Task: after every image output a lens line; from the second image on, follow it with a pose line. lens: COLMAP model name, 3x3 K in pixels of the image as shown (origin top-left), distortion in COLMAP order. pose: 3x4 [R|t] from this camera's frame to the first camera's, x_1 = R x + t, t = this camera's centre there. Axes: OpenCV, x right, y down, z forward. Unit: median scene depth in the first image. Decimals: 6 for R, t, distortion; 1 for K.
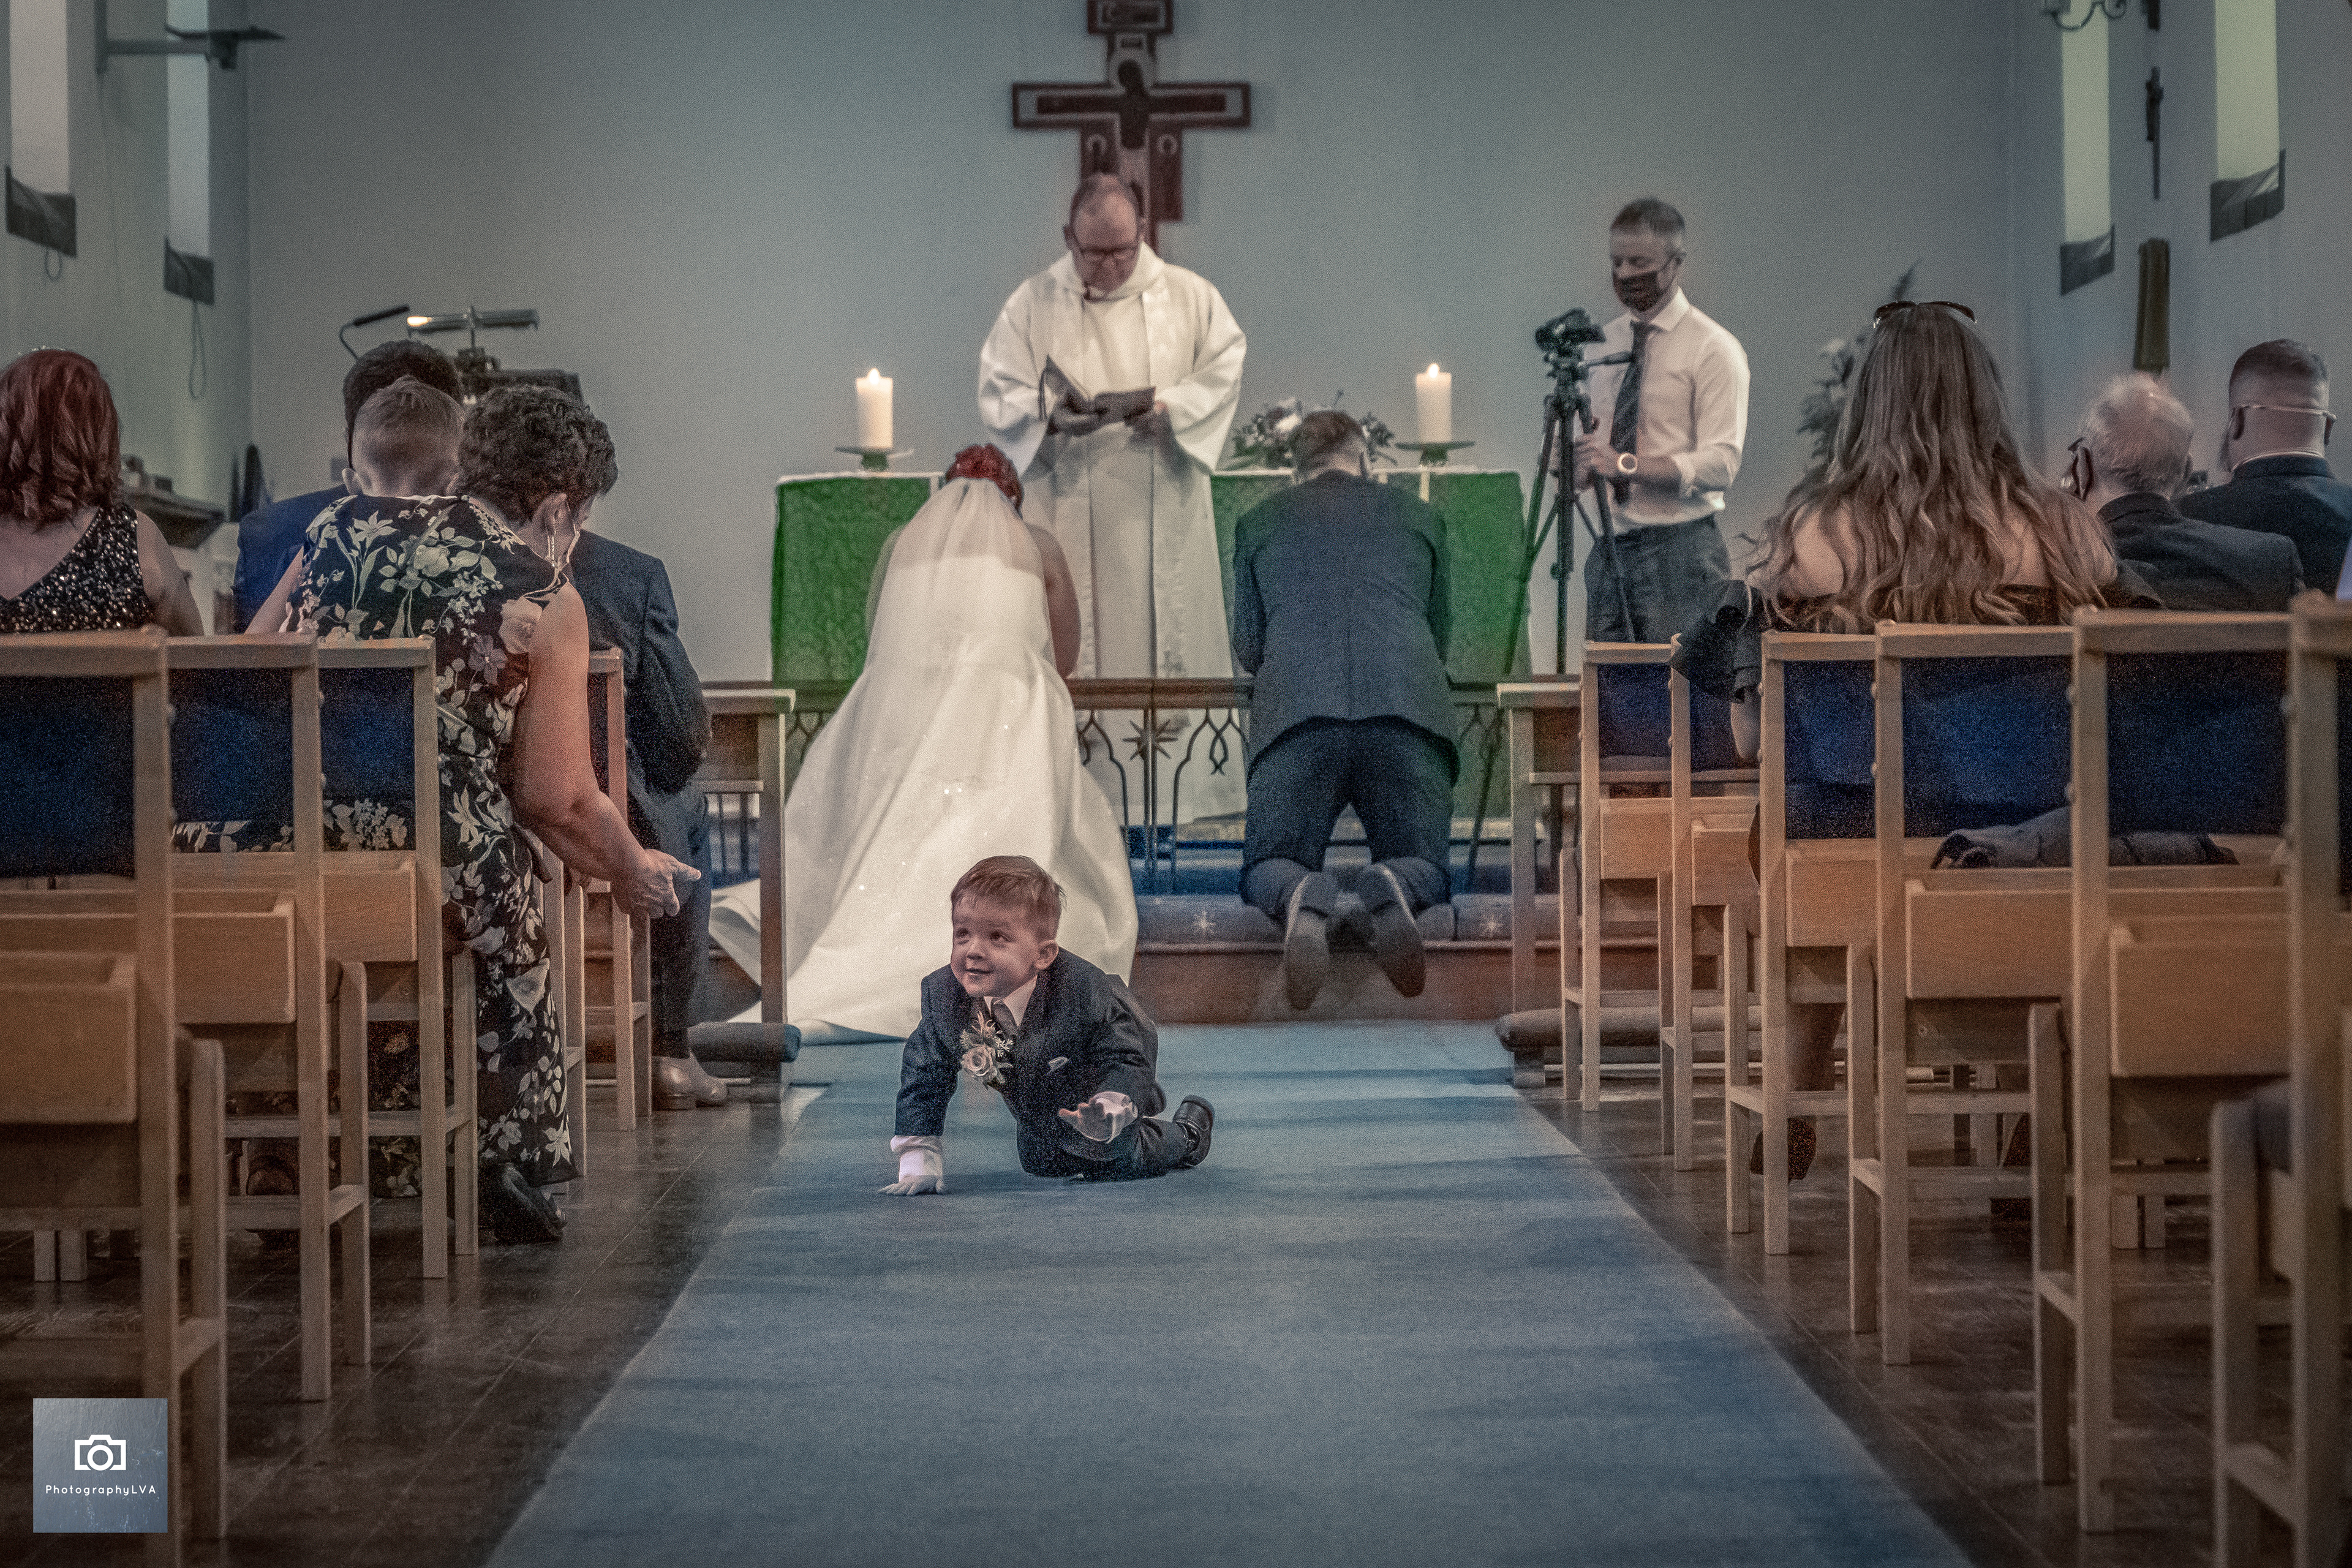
lens RADIAL K [[7191.2, 0, 1178.3], [0, 7191.2, 787.3], [0, 0, 1]] dist [0.092032, 0.000000]
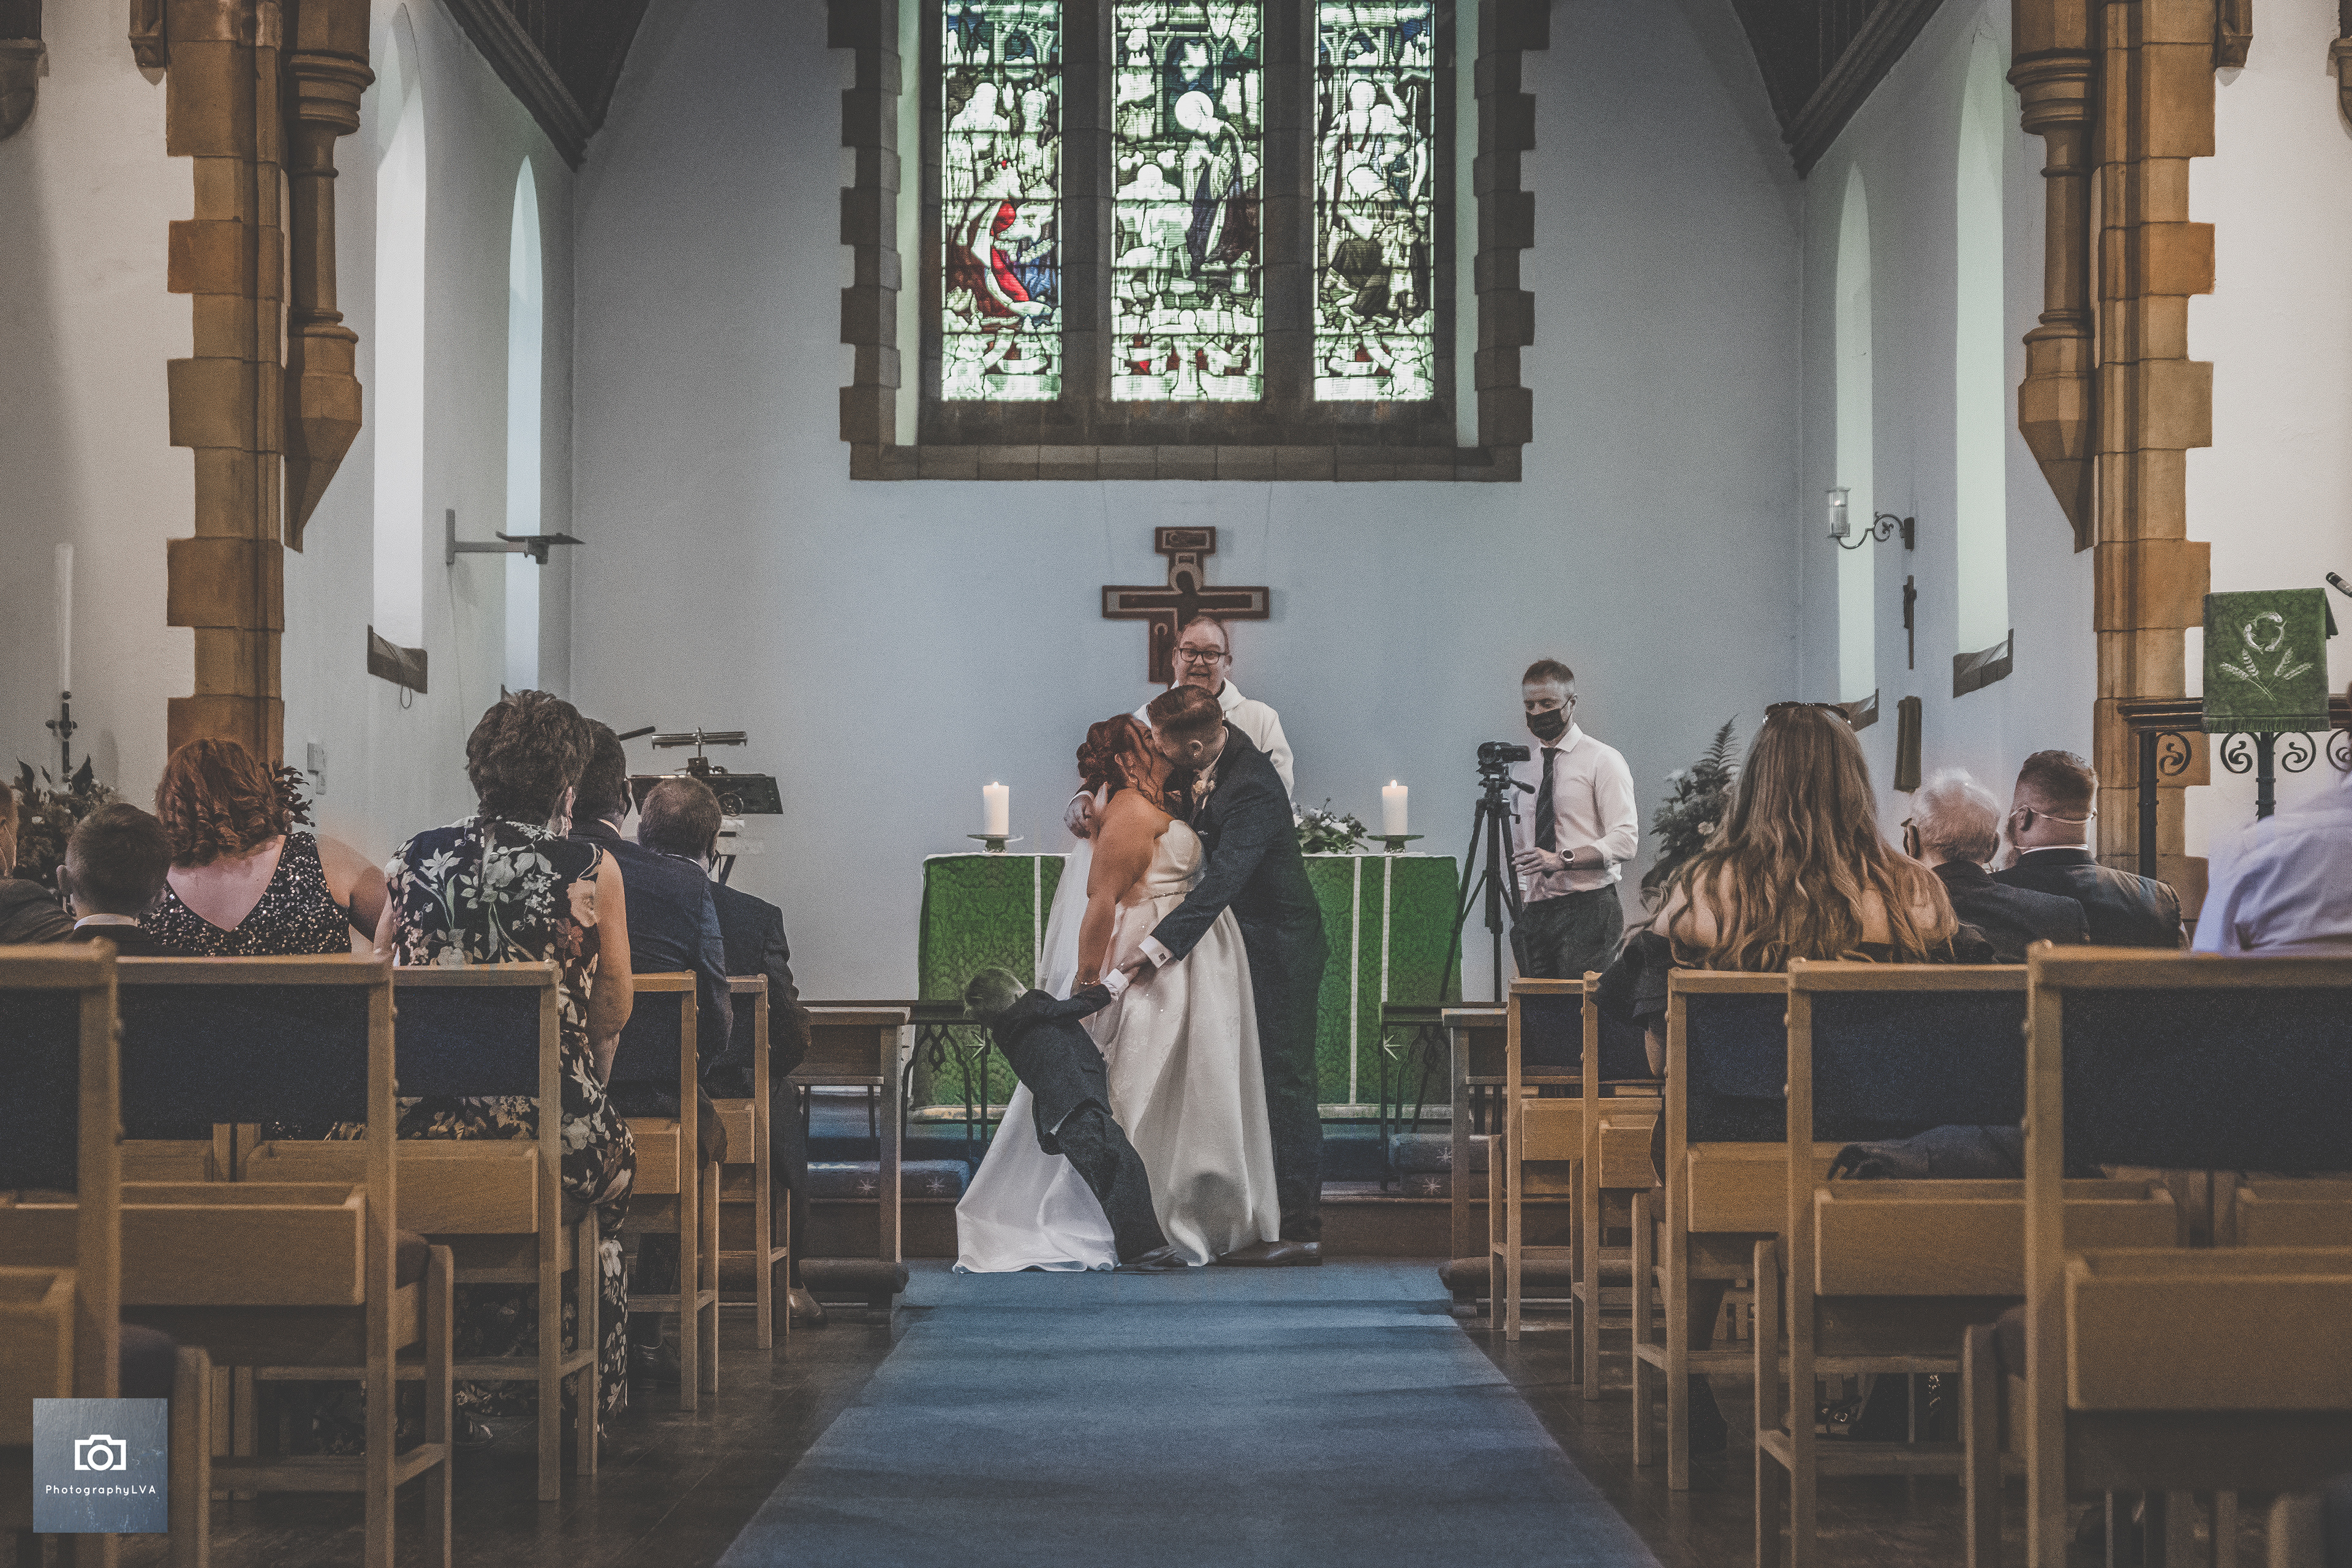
lens RADIAL K [[4722.9, 0, 1104.5], [0, 4722.9, 822.6], [0, 0, 1]] dist [0.082579, 0.000000]
pose [[0.999616, 0.009873, -0.025878, 0.004861], [-0.011228, 0.998544, -0.052762, -0.002214], [0.025320, 0.053033, 0.998272, 0.140808]]
